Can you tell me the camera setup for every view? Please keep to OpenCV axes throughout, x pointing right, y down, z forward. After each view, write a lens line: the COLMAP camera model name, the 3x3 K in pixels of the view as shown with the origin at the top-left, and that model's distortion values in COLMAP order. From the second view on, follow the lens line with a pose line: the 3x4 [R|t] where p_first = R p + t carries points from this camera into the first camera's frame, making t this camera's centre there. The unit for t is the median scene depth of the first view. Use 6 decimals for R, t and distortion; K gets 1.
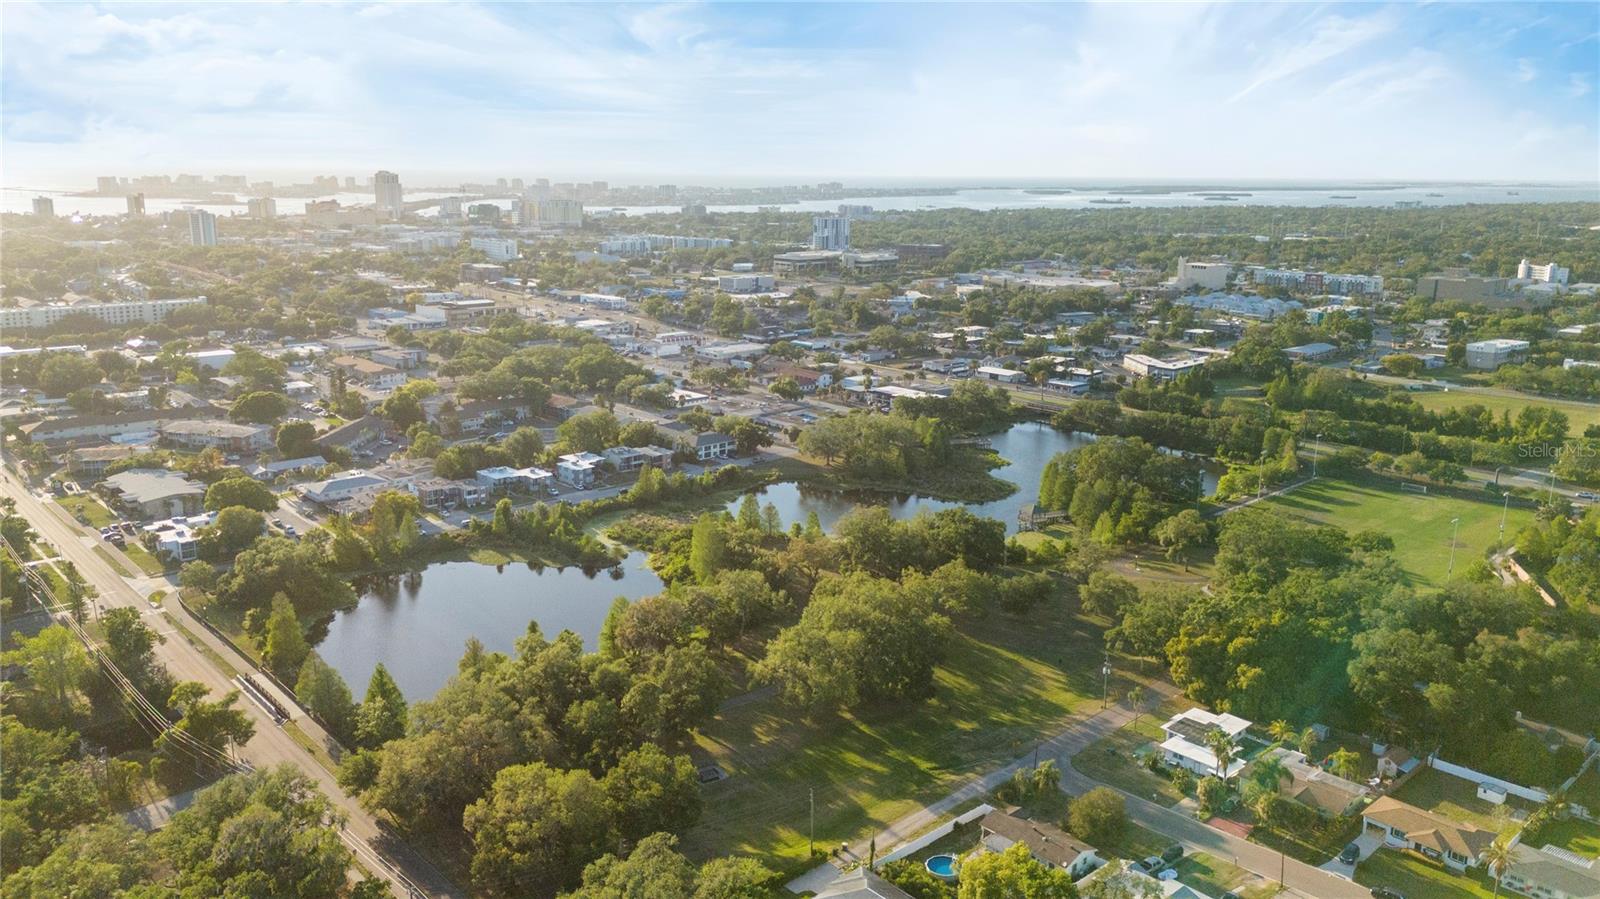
lens RADIAL K [[1208.7, 0, 800.0], [0, 1208.7, 449.5], [0, 0, 1]] dist [0.070494, -0.058260]
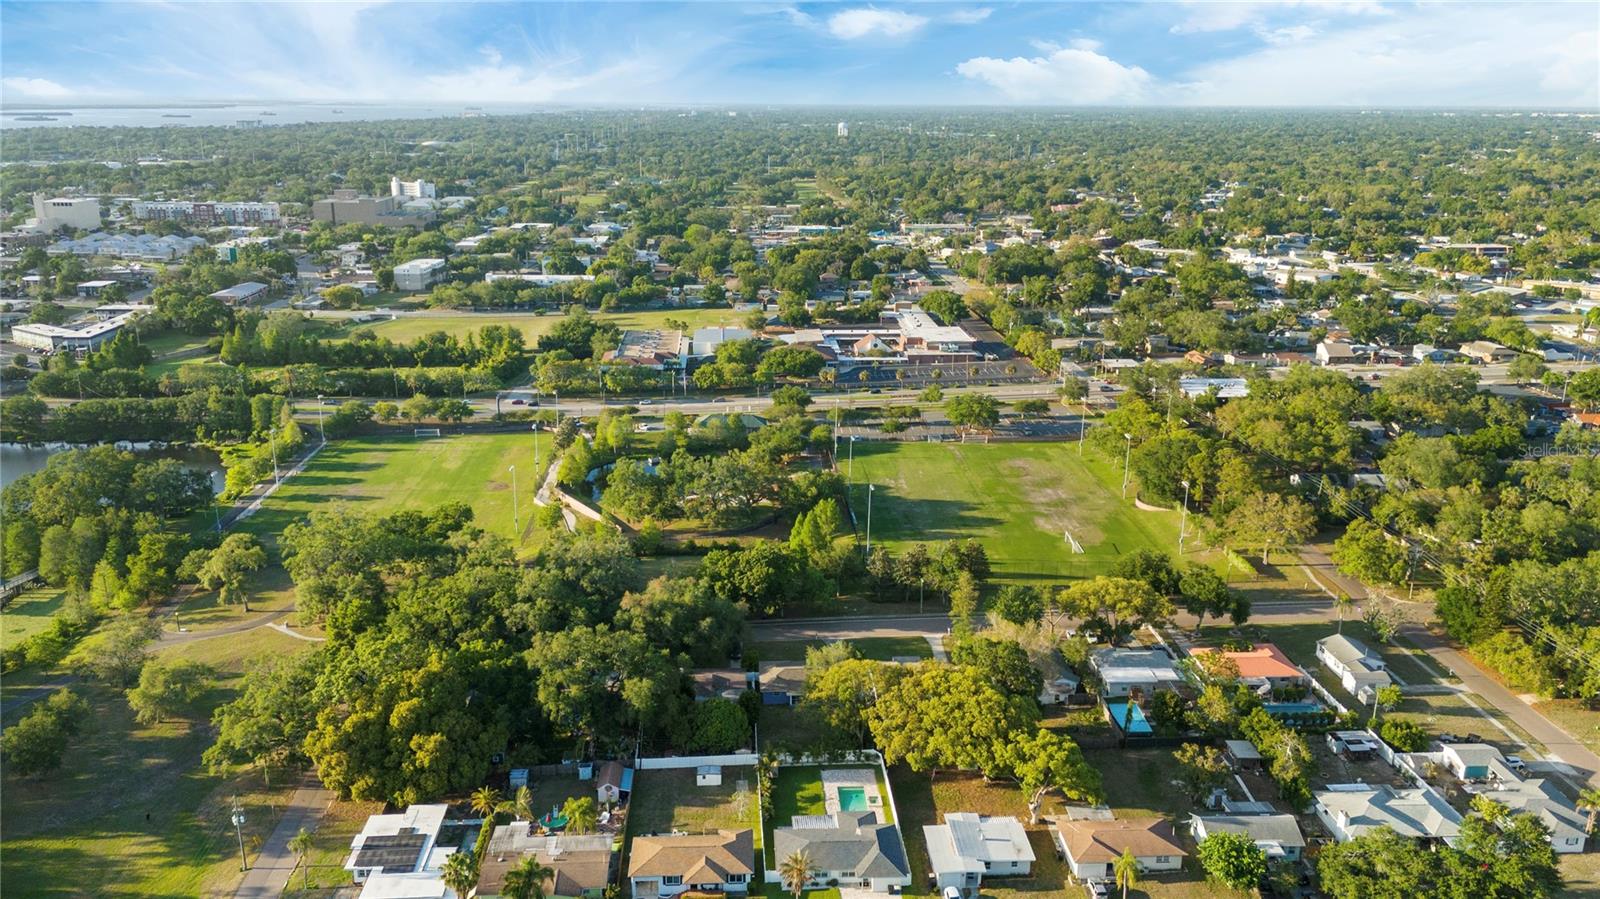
lens RADIAL K [[1208.7, 0, 800.0], [0, 1208.7, 449.5], [0, 0, 1]] dist [0.070494, -0.058260]
pose [[0.643280, -0.221231, 0.732972, -0.004934], [0.175007, 0.974486, 0.140534, -0.035867], [-0.745361, 0.037873, 0.665585, 0.153795]]
